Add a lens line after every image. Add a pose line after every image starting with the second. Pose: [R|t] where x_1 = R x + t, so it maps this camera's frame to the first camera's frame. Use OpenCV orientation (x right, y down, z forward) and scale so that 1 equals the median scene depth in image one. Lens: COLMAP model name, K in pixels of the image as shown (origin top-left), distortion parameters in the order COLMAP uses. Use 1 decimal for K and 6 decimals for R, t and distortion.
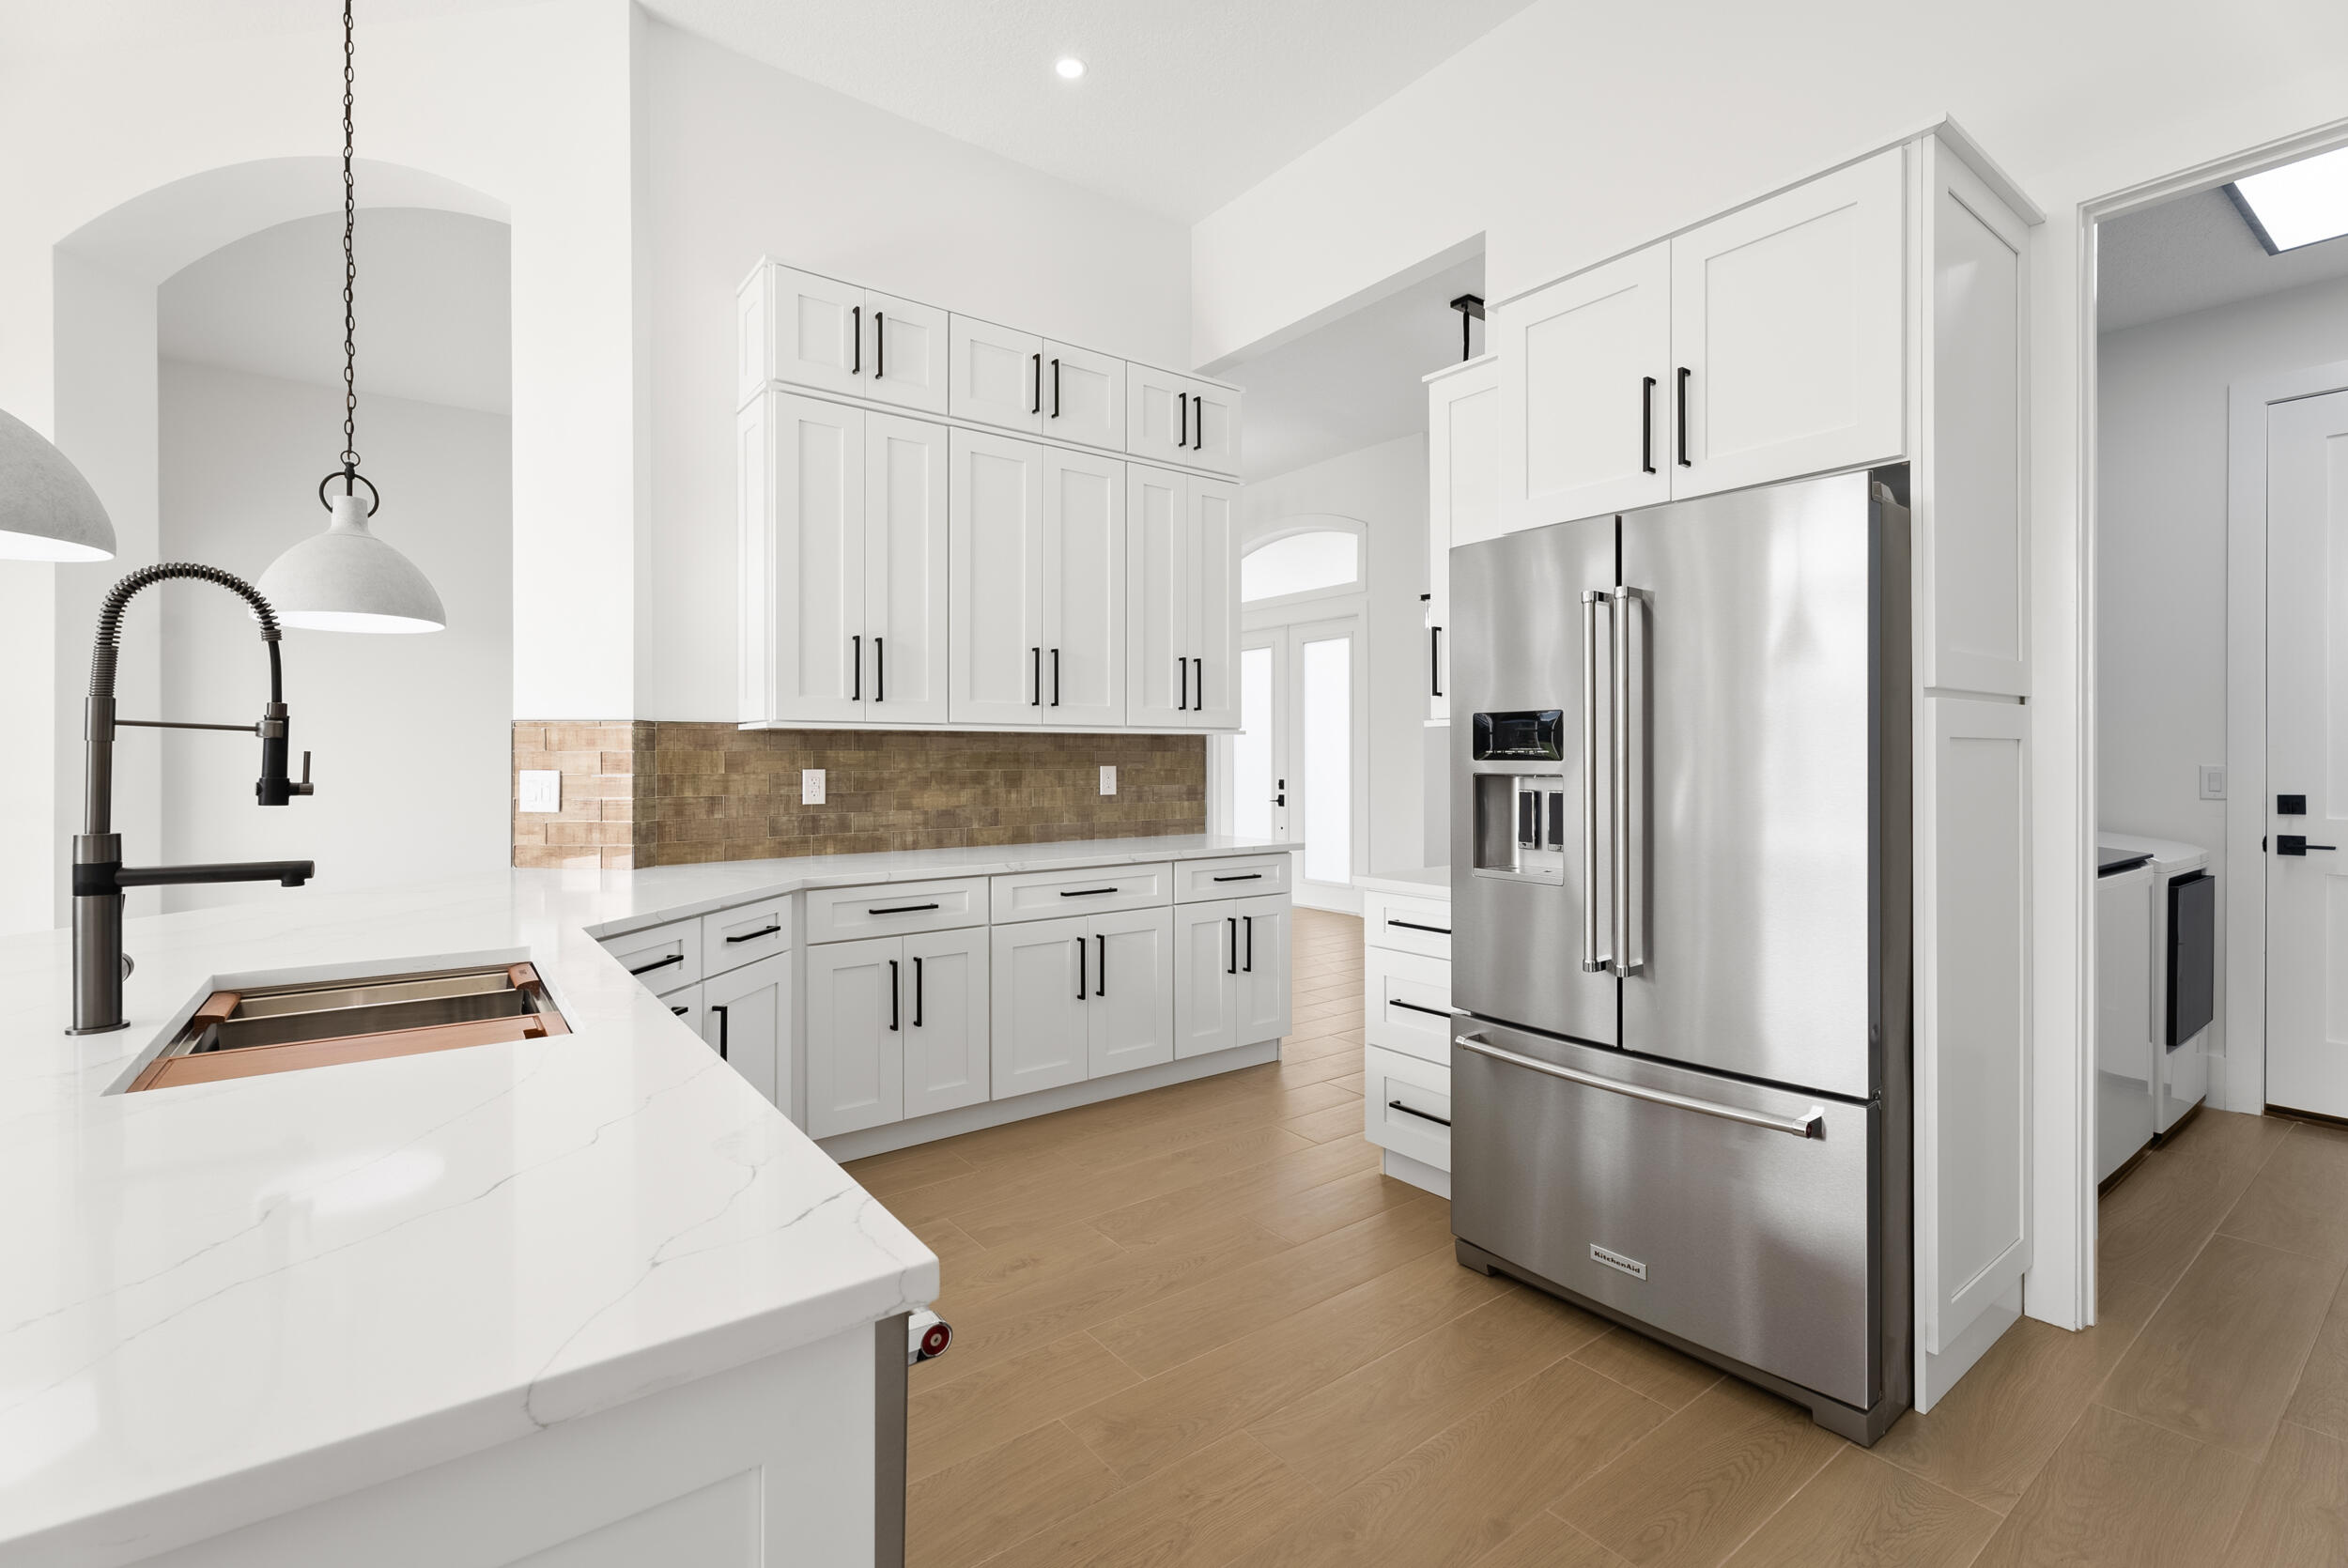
lens RADIAL K [[1039.4, 0, 1172.0], [0, 1039.4, 759.8], [0, 0, 1]] dist [0.003244, 0.000167]
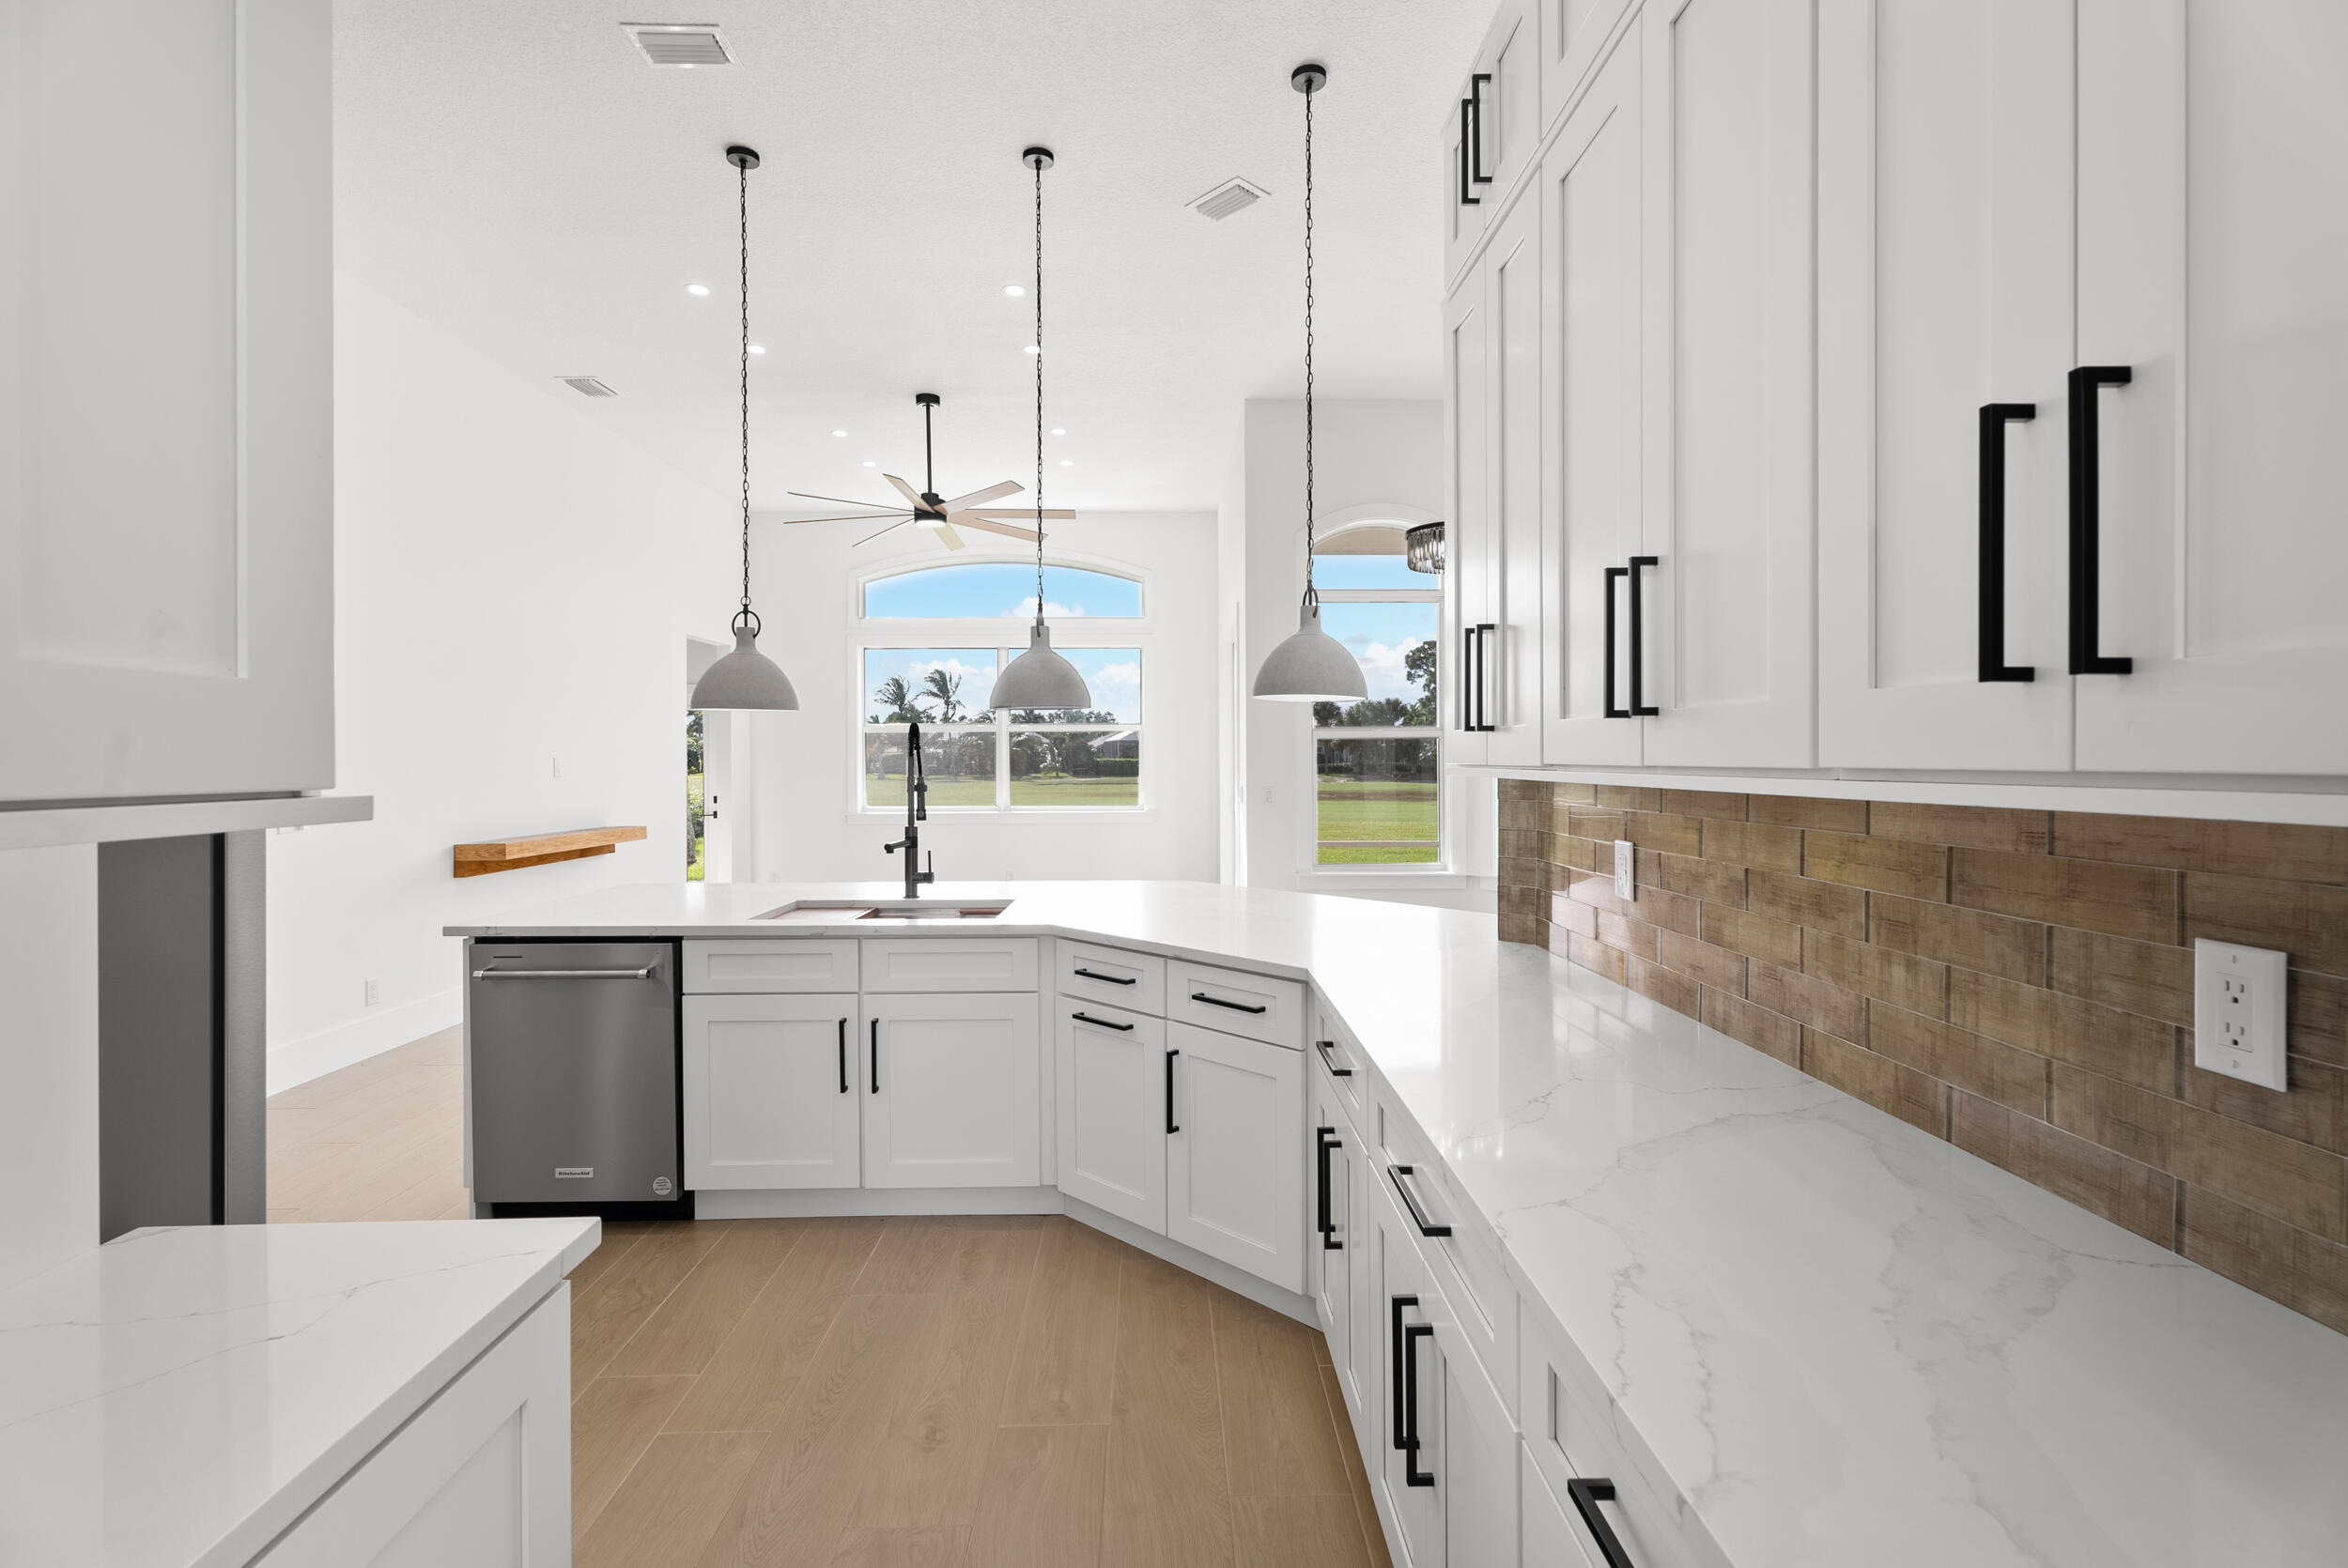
lens RADIAL K [[1062.4, 0, 1174.0], [0, 1062.4, 784.0], [0, 0, 1]] dist [0.003905, 0.000395]
pose [[-0.587004, 0.023987, -0.809229, 0.204959], [0.002686, 0.999613, 0.027683, -0.028410], [0.809580, 0.014076, -0.586841, 0.810027]]
